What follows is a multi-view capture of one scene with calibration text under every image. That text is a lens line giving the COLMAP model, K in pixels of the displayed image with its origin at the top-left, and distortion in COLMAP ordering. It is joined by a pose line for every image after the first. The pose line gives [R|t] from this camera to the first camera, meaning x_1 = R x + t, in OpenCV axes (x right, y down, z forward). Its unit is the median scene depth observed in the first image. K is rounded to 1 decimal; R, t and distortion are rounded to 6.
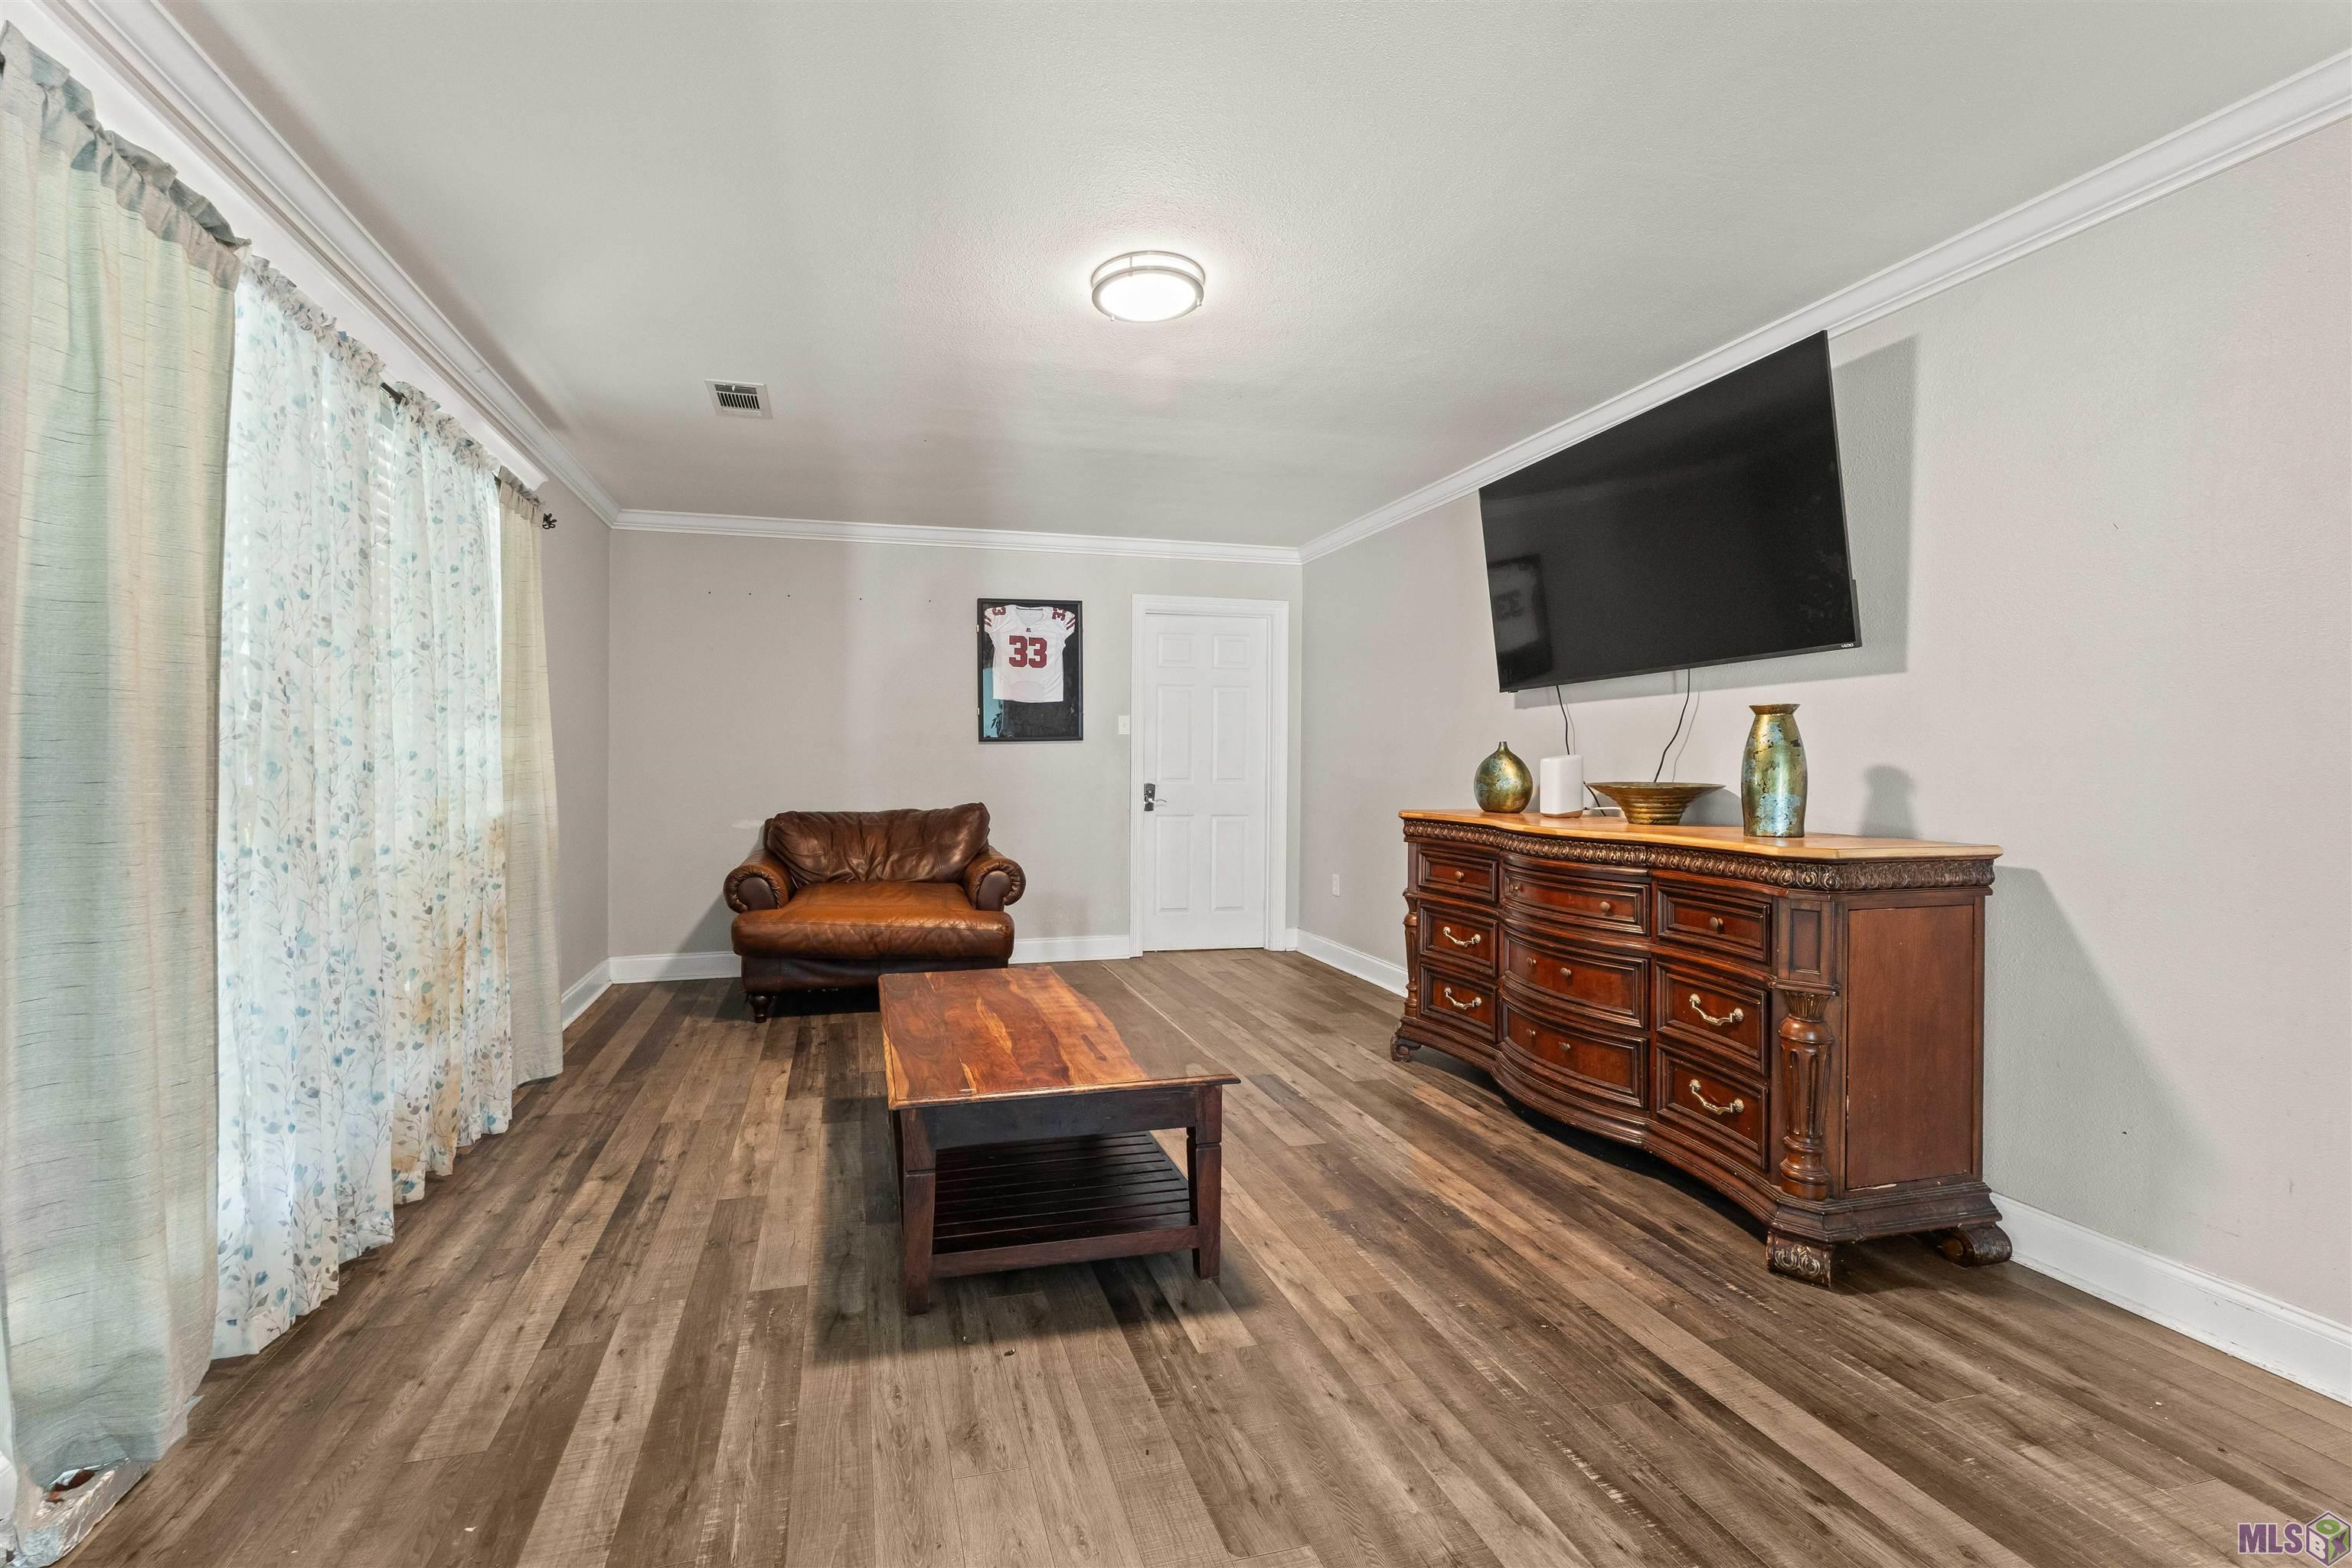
lens RADIAL K [[963.3, 0, 1176.0], [0, 963.3, 784.0], [0, 0, 1]] dist [0.000769, 0.000086]
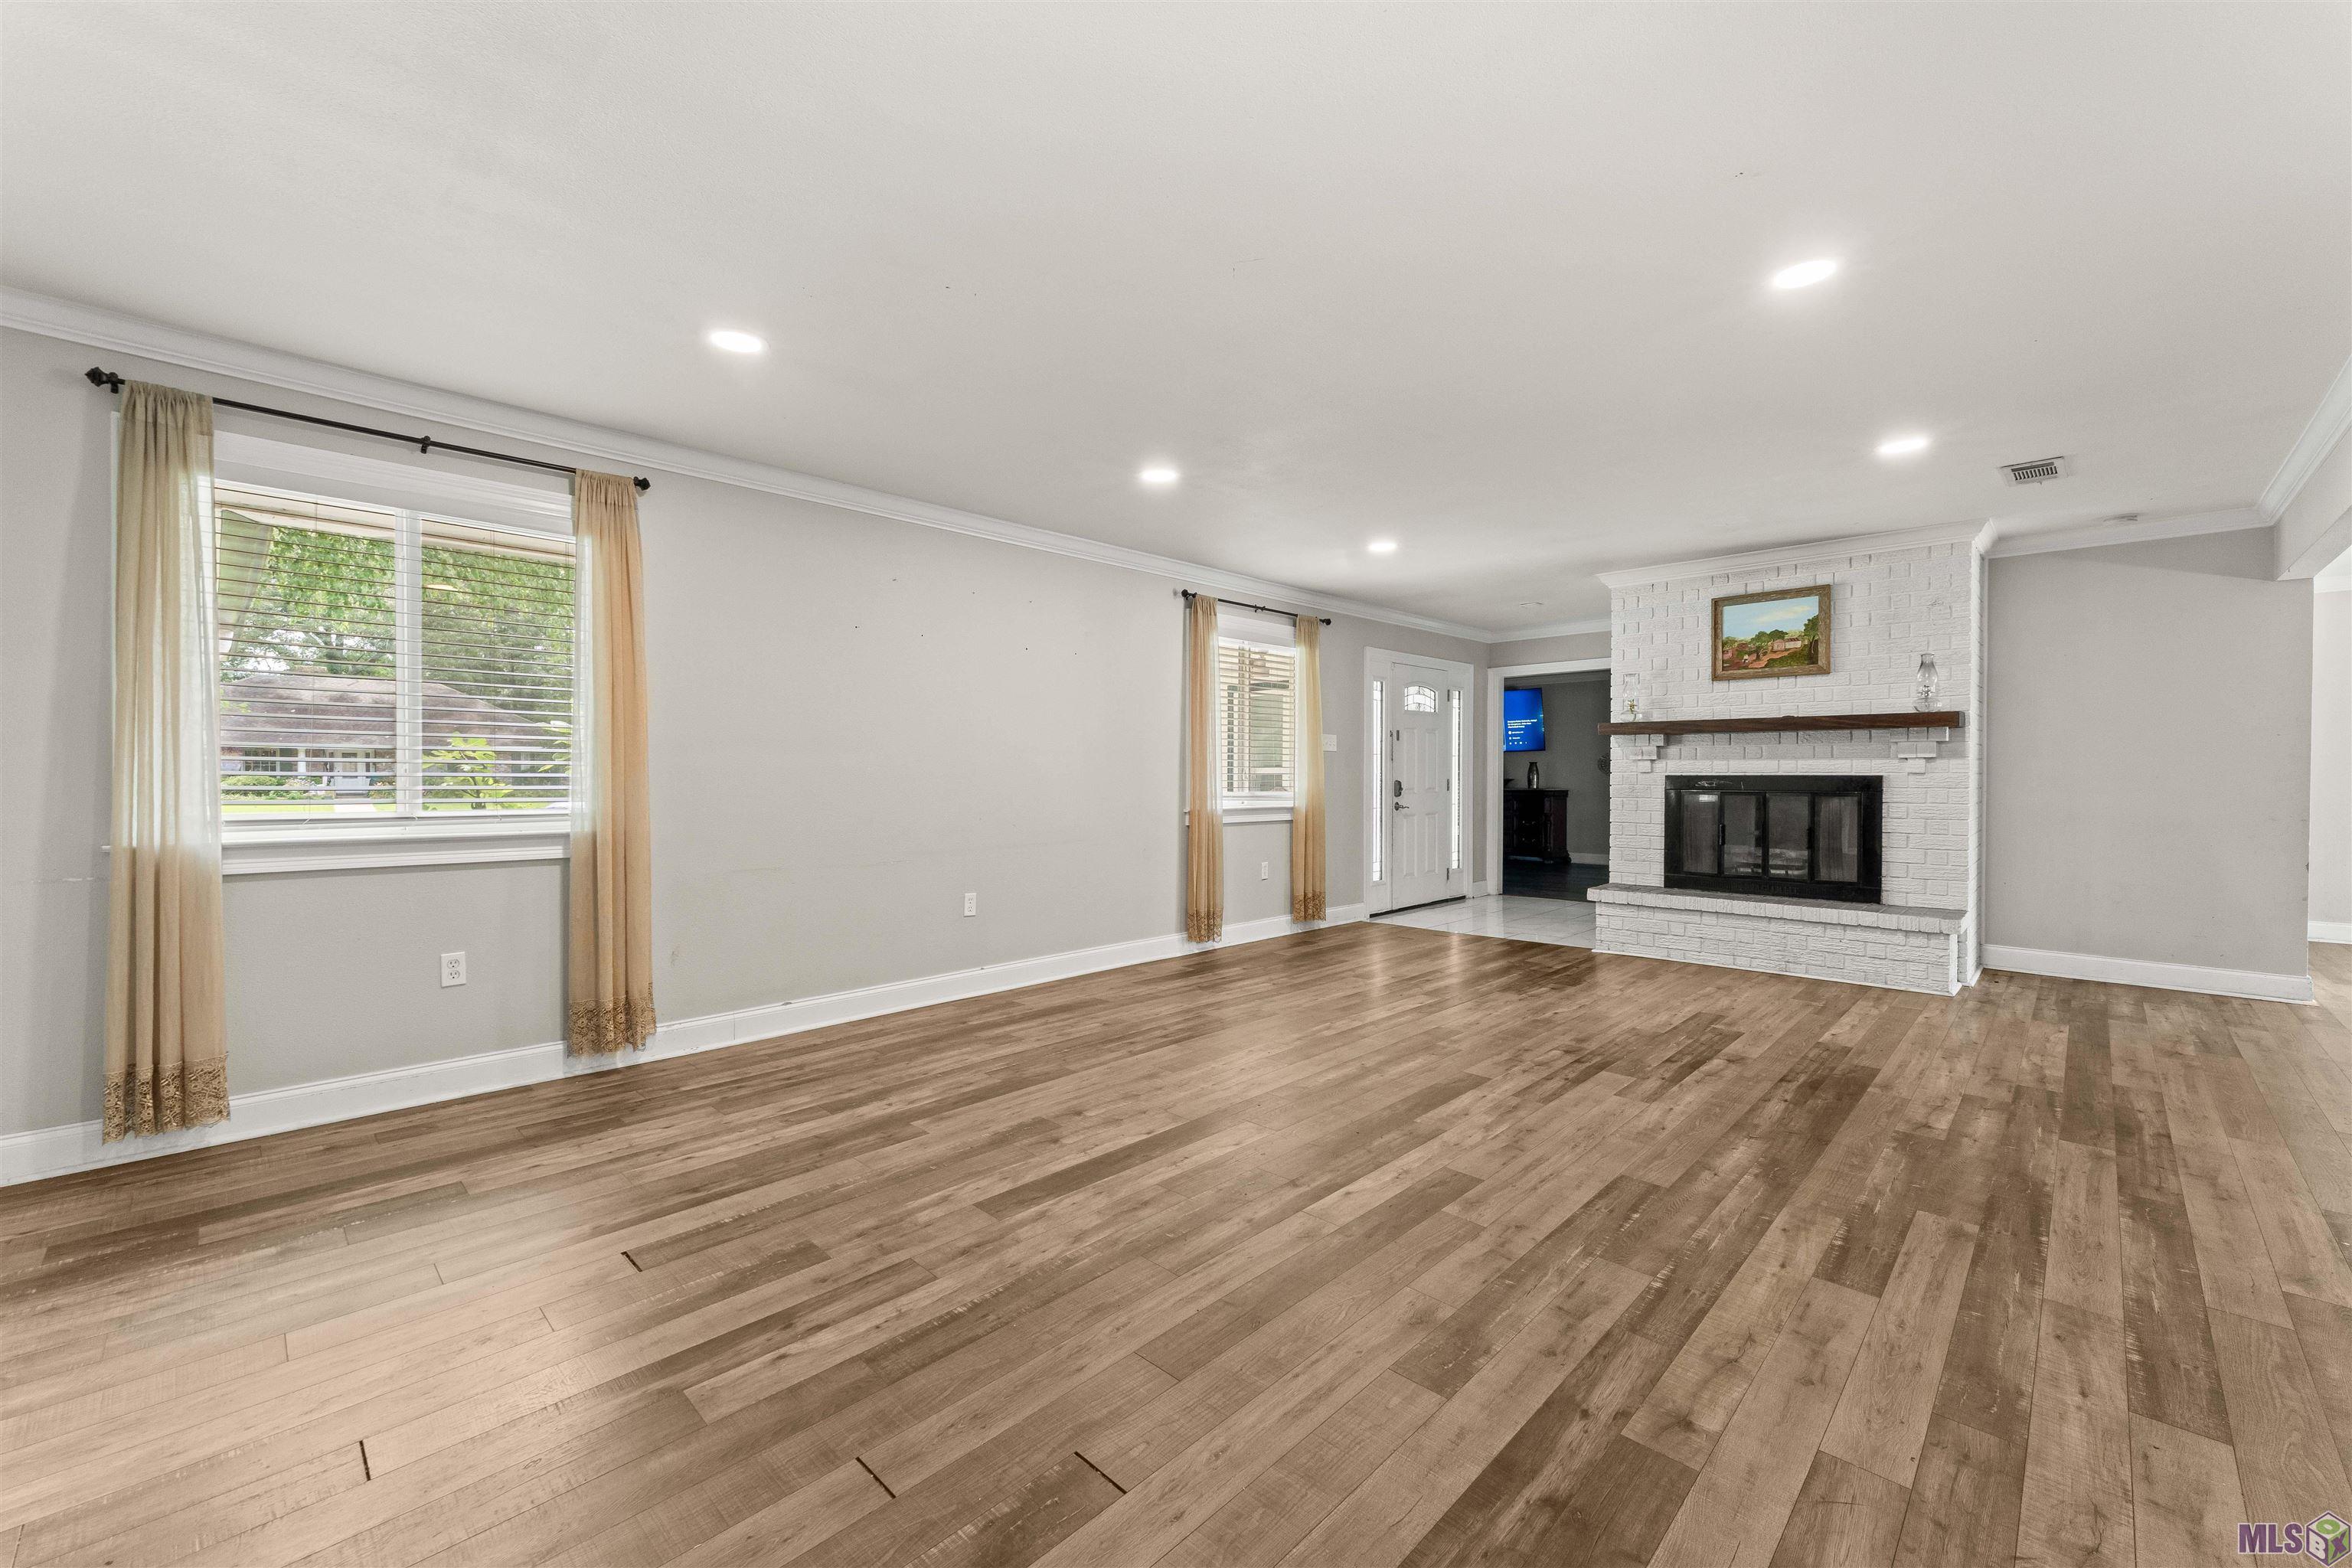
lens RADIAL K [[908.9, 0, 1176.0], [0, 908.9, 784.0], [0, 0, 1]] dist [-0.000131, -0.000010]
pose [[0.437322, 0.006966, -0.899278, 1.254999], [-0.016124, 0.999870, -0.000095, -0.027758], [0.899161, 0.014541, 0.437377, 0.585412]]
